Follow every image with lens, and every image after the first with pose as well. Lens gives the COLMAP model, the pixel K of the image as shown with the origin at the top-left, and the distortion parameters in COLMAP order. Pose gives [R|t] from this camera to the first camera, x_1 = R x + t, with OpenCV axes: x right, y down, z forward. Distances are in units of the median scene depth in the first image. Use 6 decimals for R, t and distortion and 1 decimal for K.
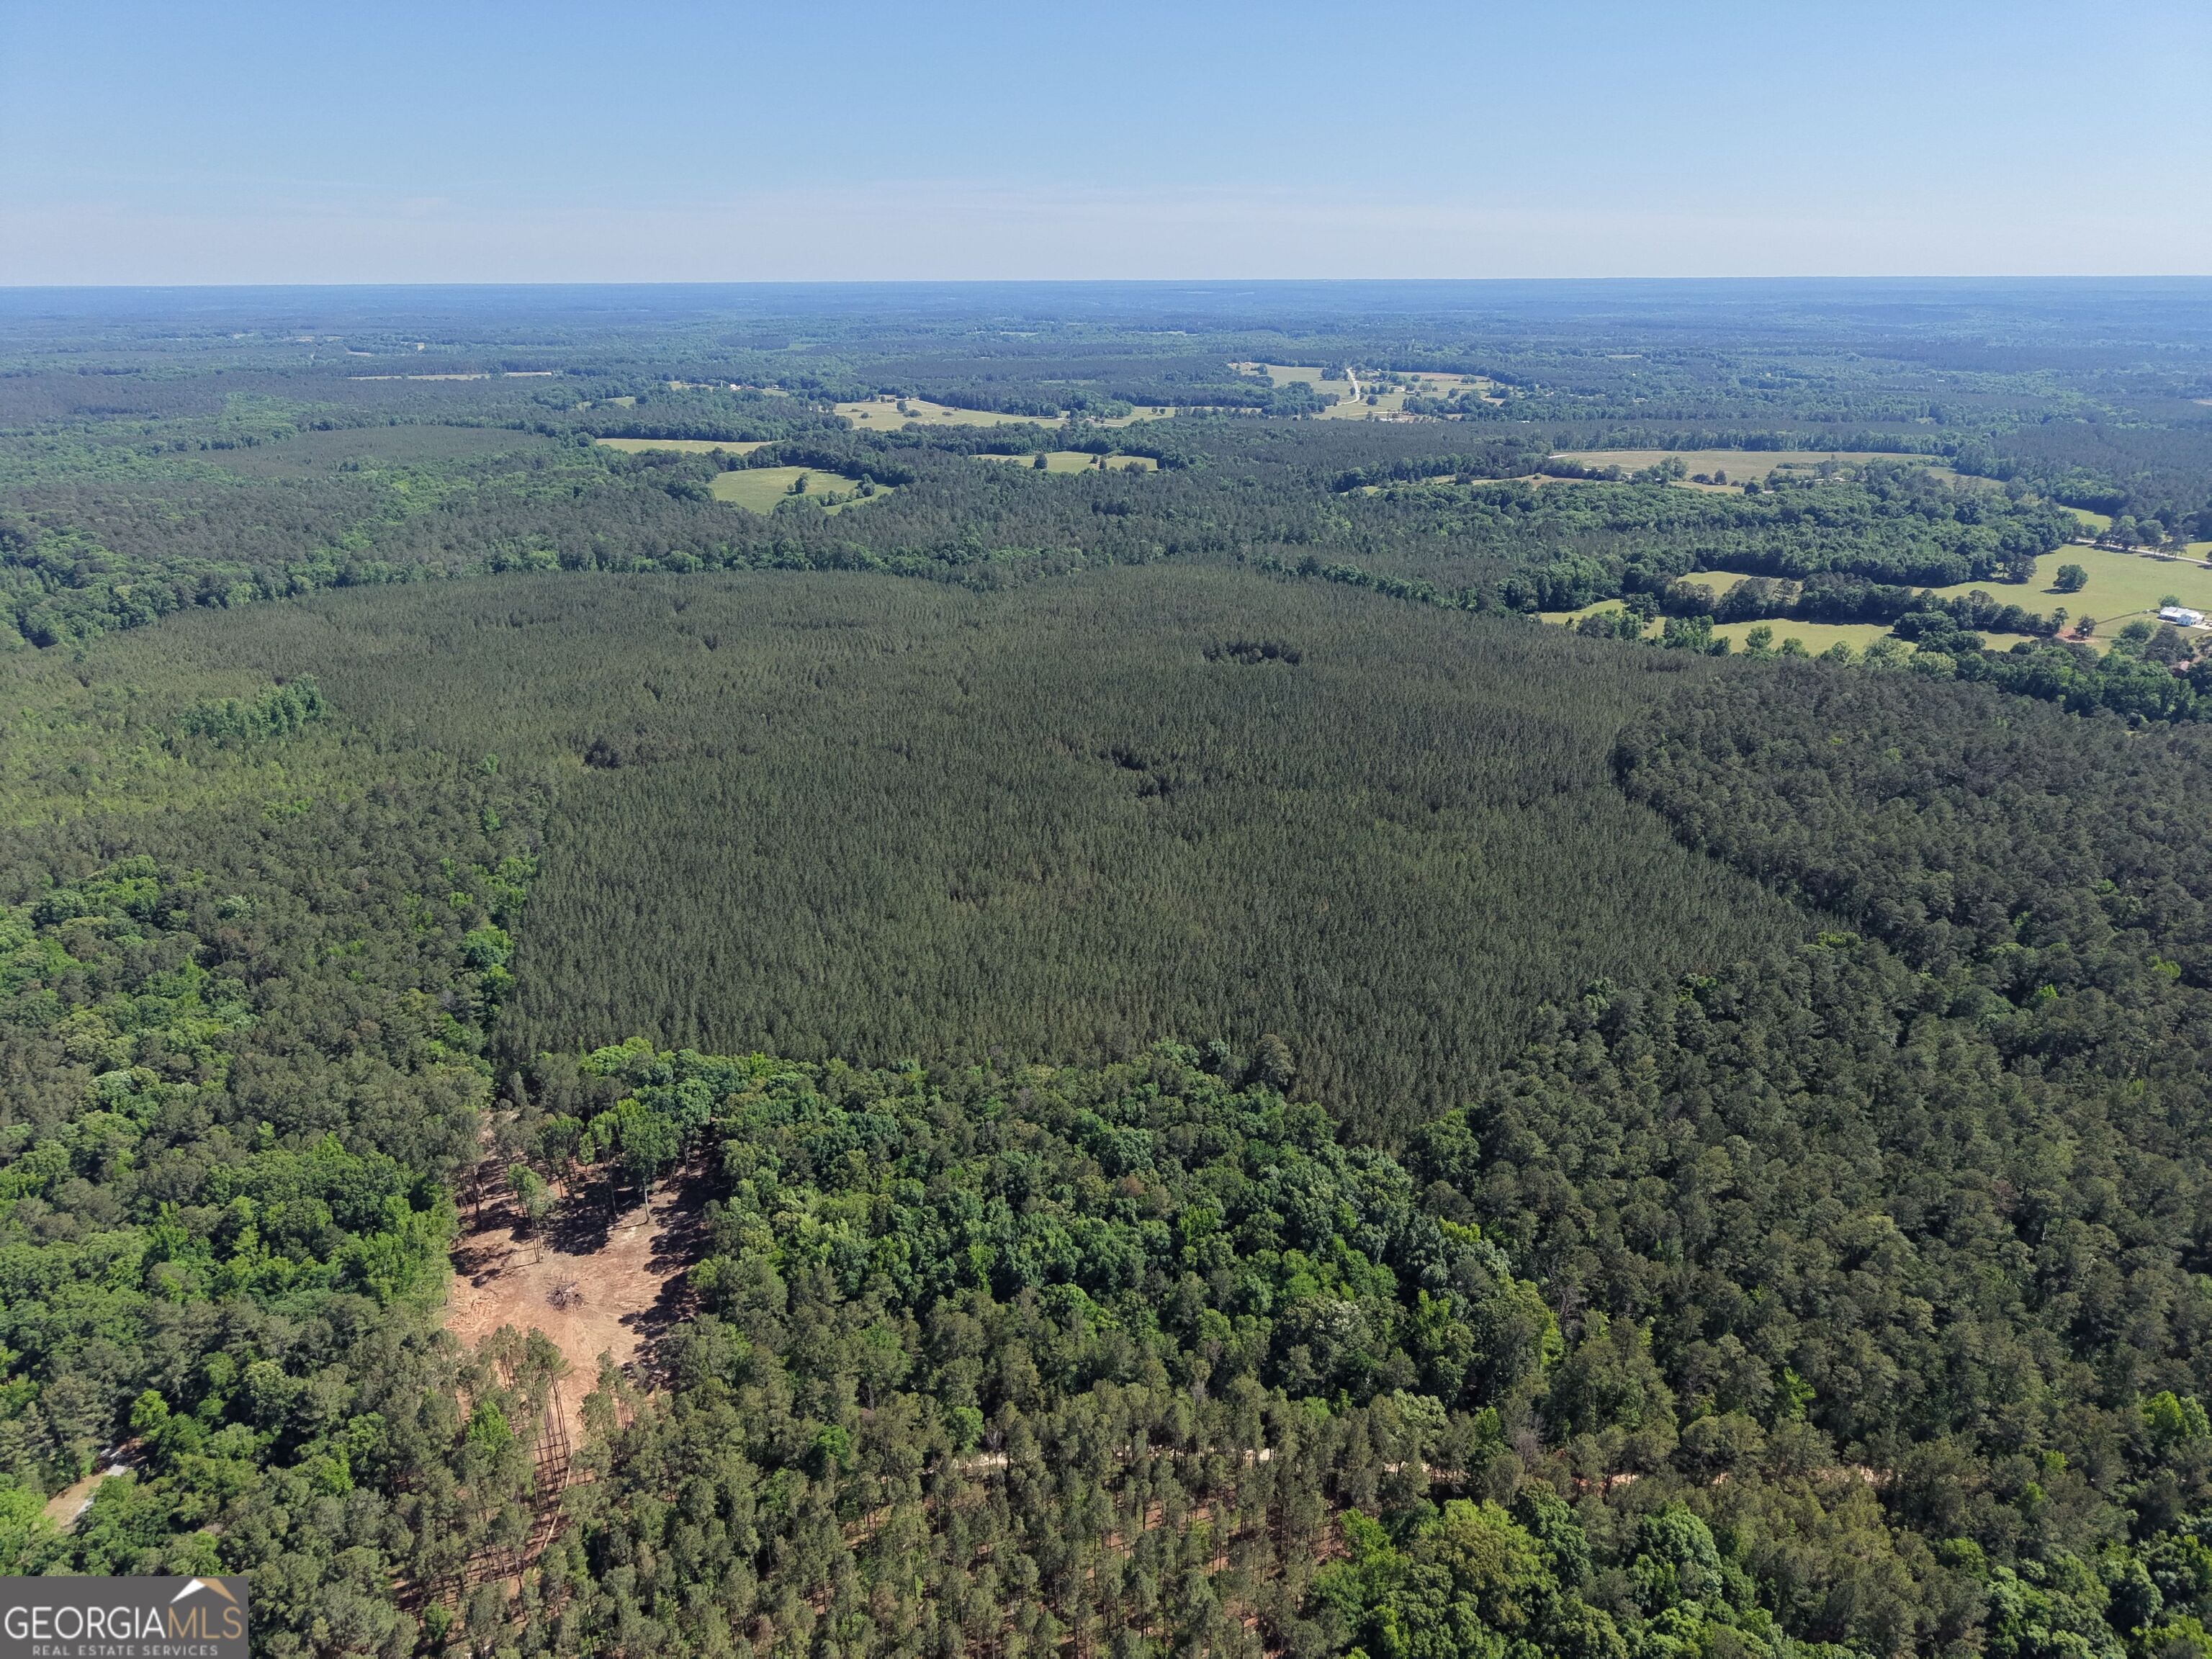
lens RADIAL K [[1478.7, 0, 1095.7], [0, 1478.7, 838.9], [0, 0, 1]] dist [0.094948, -0.144831]
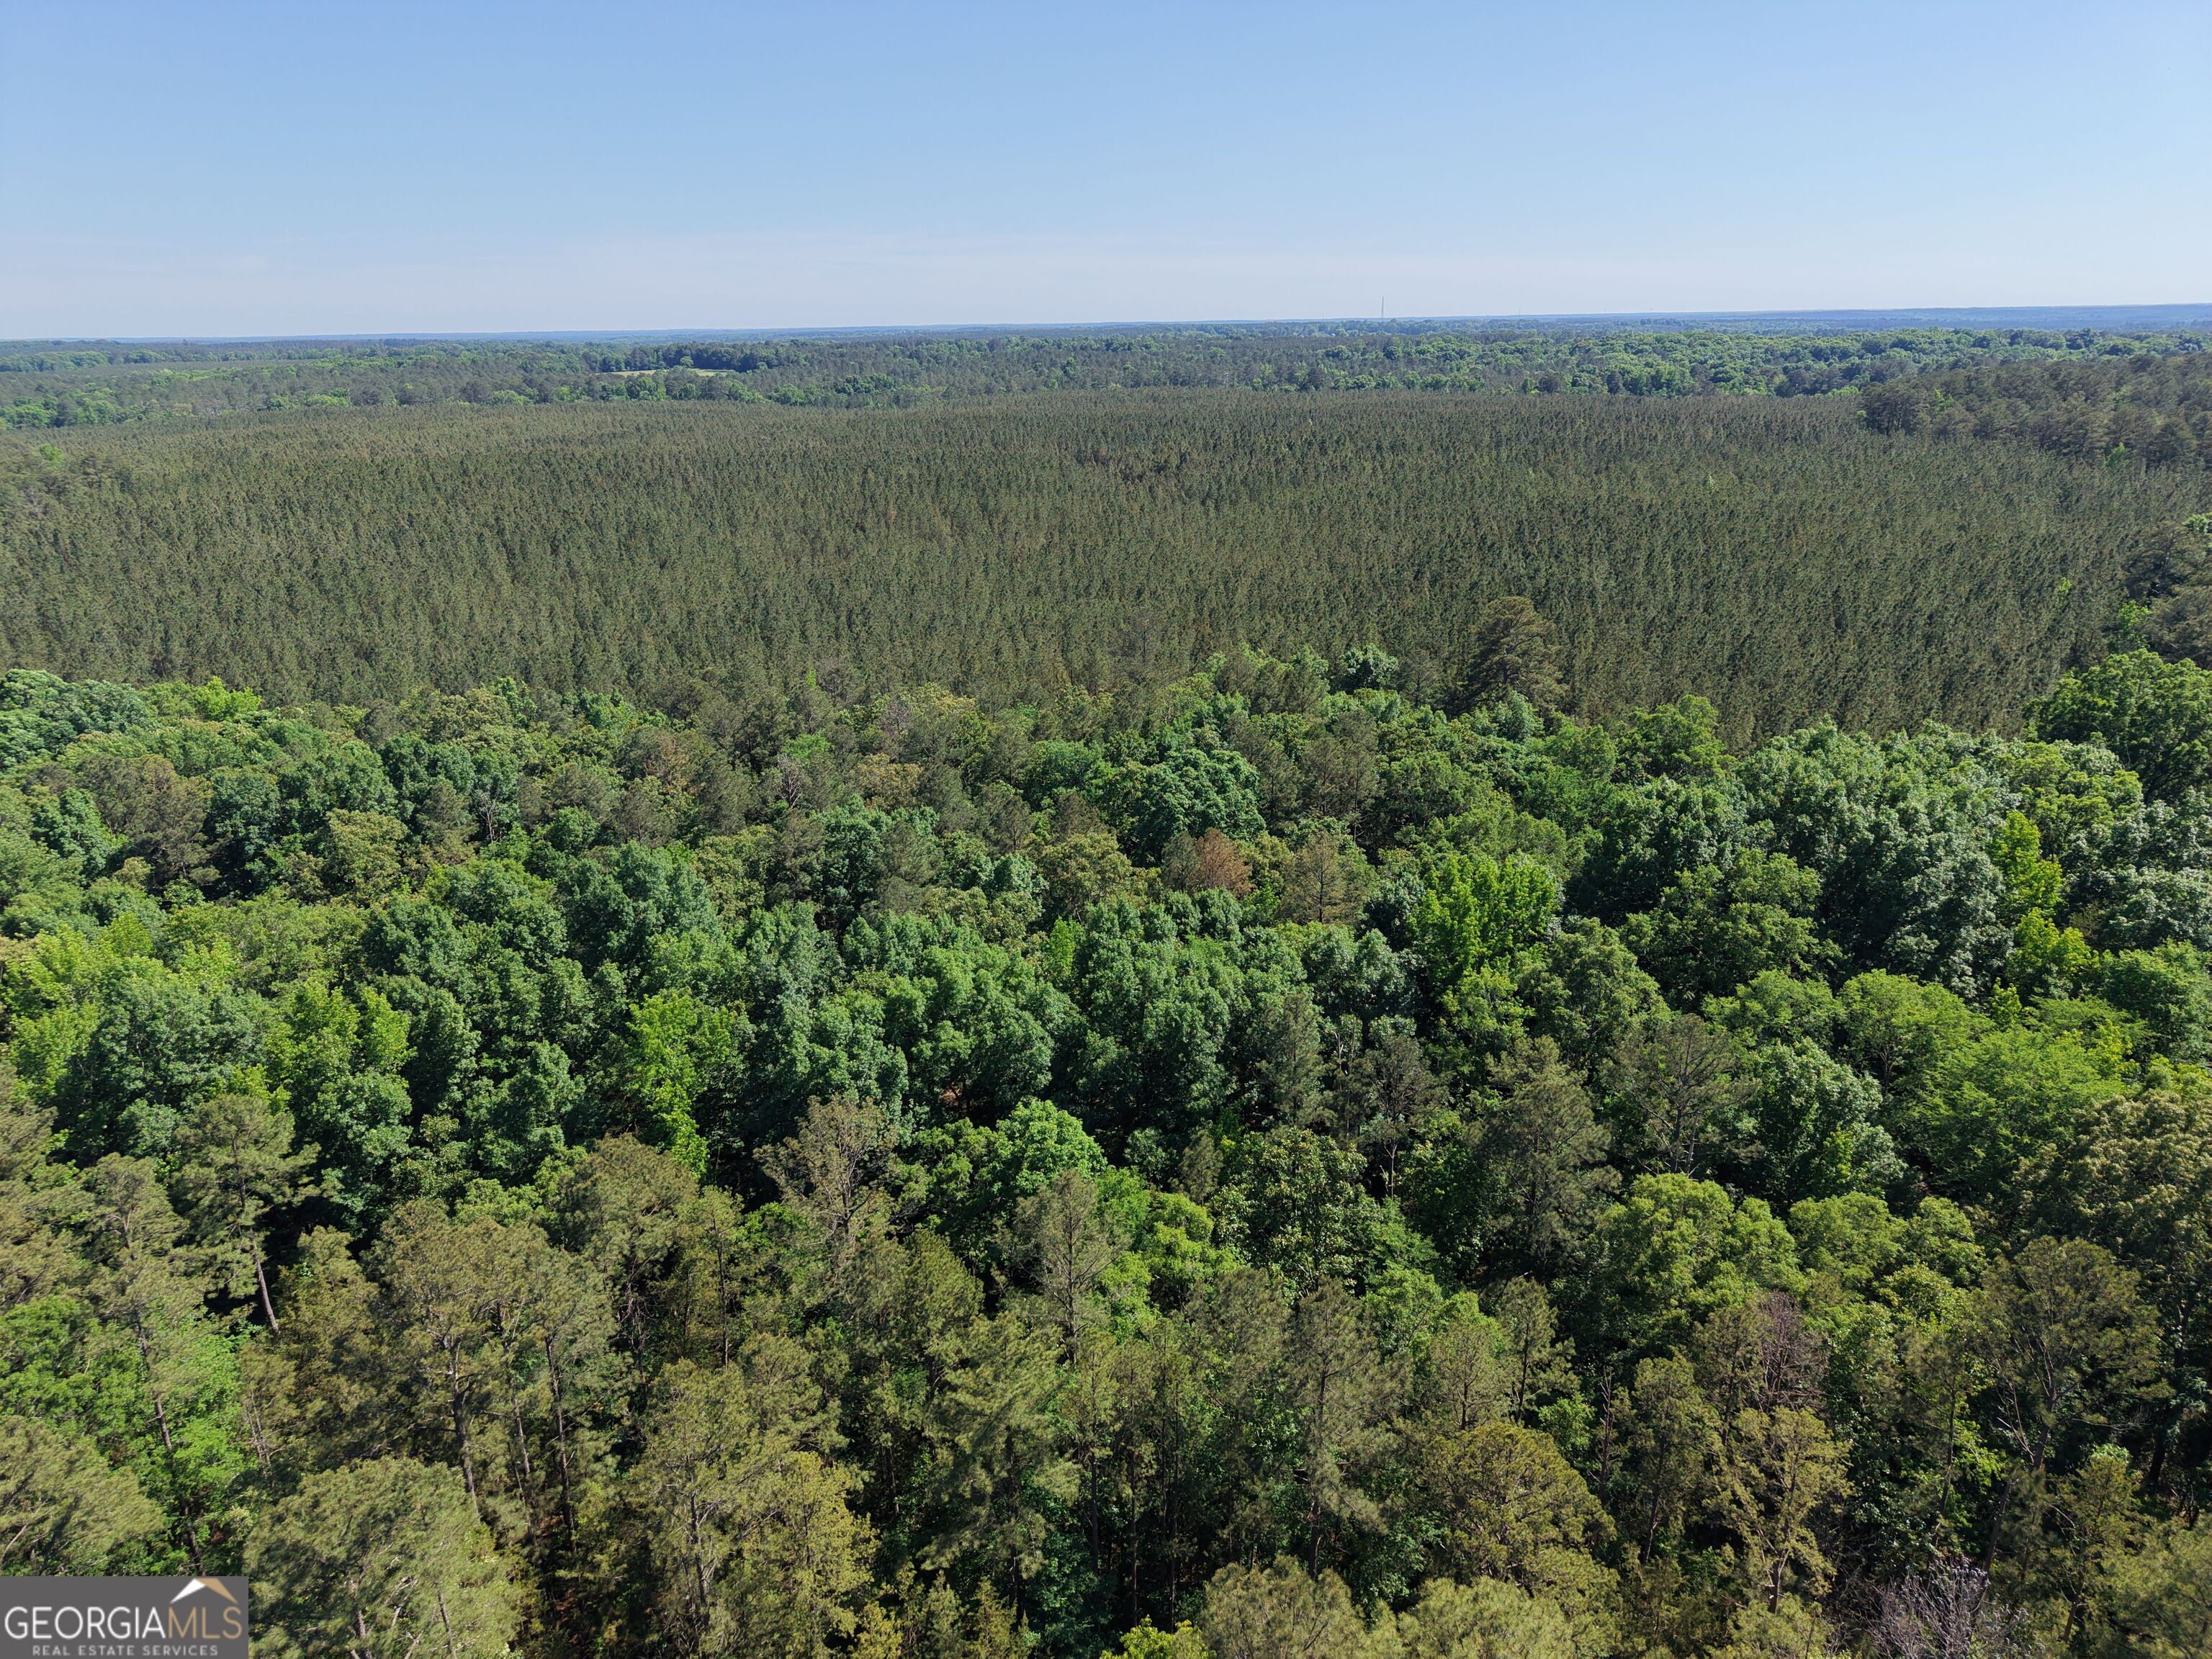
lens RADIAL K [[1478.7, 0, 1095.7], [0, 1478.7, 838.9], [0, 0, 1]] dist [0.094948, -0.144831]
pose [[0.999019, -0.032593, 0.029971, -0.012433], [0.033589, 0.998879, -0.033347, 0.262343], [-0.028851, 0.034321, 0.998994, 0.756497]]
